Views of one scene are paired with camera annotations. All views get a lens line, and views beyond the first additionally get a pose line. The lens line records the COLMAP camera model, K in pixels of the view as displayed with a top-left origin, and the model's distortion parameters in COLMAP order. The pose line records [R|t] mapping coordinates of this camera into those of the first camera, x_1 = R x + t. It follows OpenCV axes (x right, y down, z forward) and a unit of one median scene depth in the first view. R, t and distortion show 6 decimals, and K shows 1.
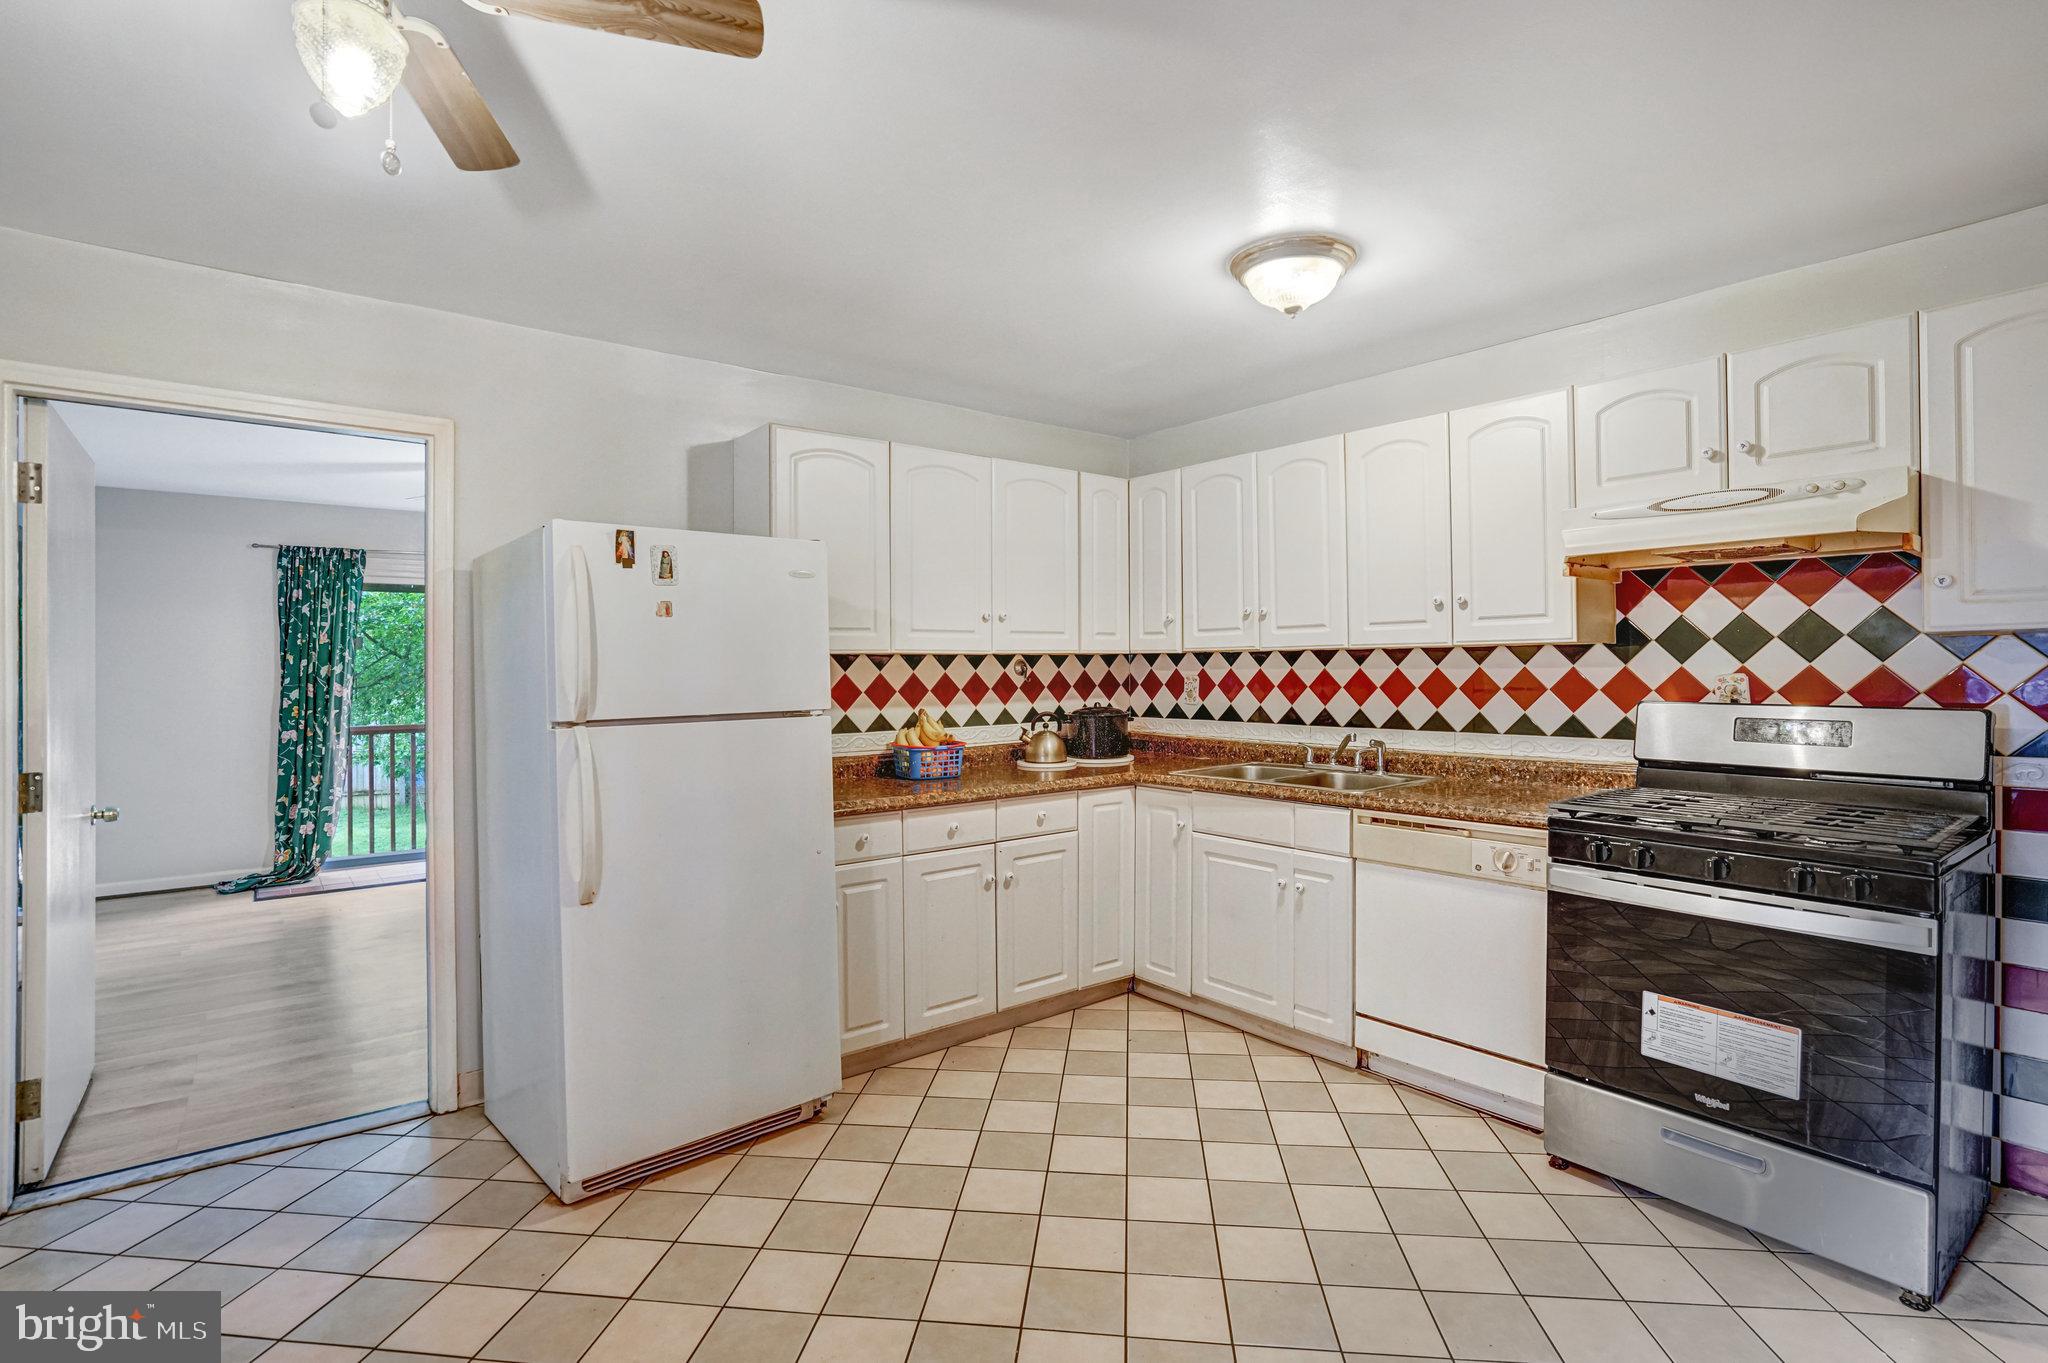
lens RADIAL K [[986.9, 0, 1007.8], [0, 986.9, 670.7], [0, 0, 1]] dist [-0.045937, 0.019607]
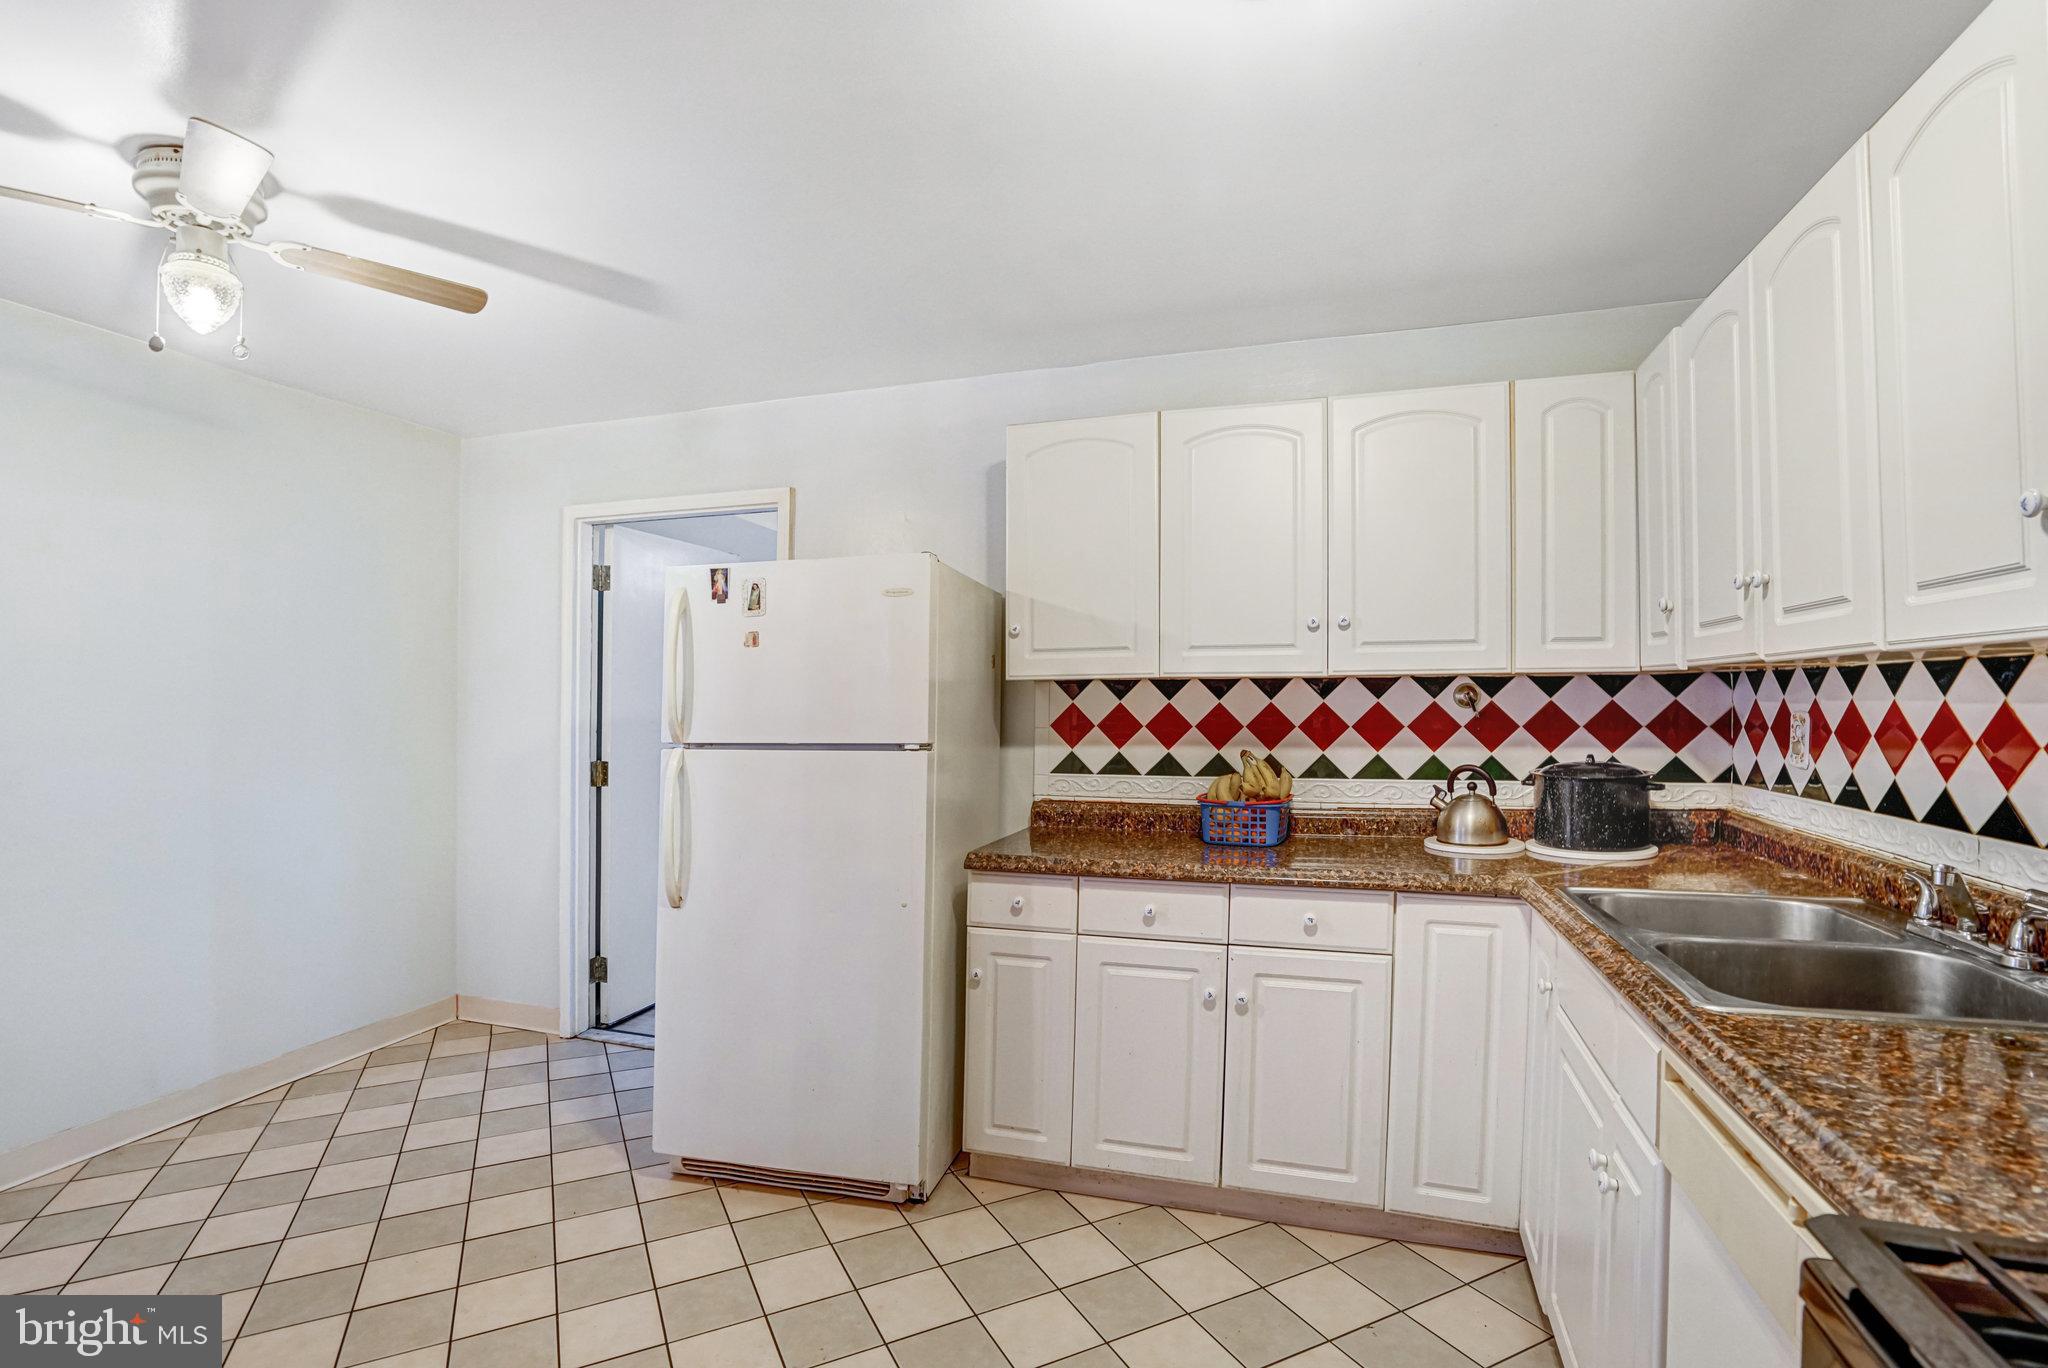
lens RADIAL K [[986.9, 0, 1007.8], [0, 986.9, 673.2], [0, 0, 1]] dist [-0.045937, 0.019607]
pose [[0.547985, -0.016044, -0.836334, 0.485878], [-0.003266, 0.999767, -0.021319, -0.004115], [0.836482, 0.014414, 0.547805, 0.476462]]
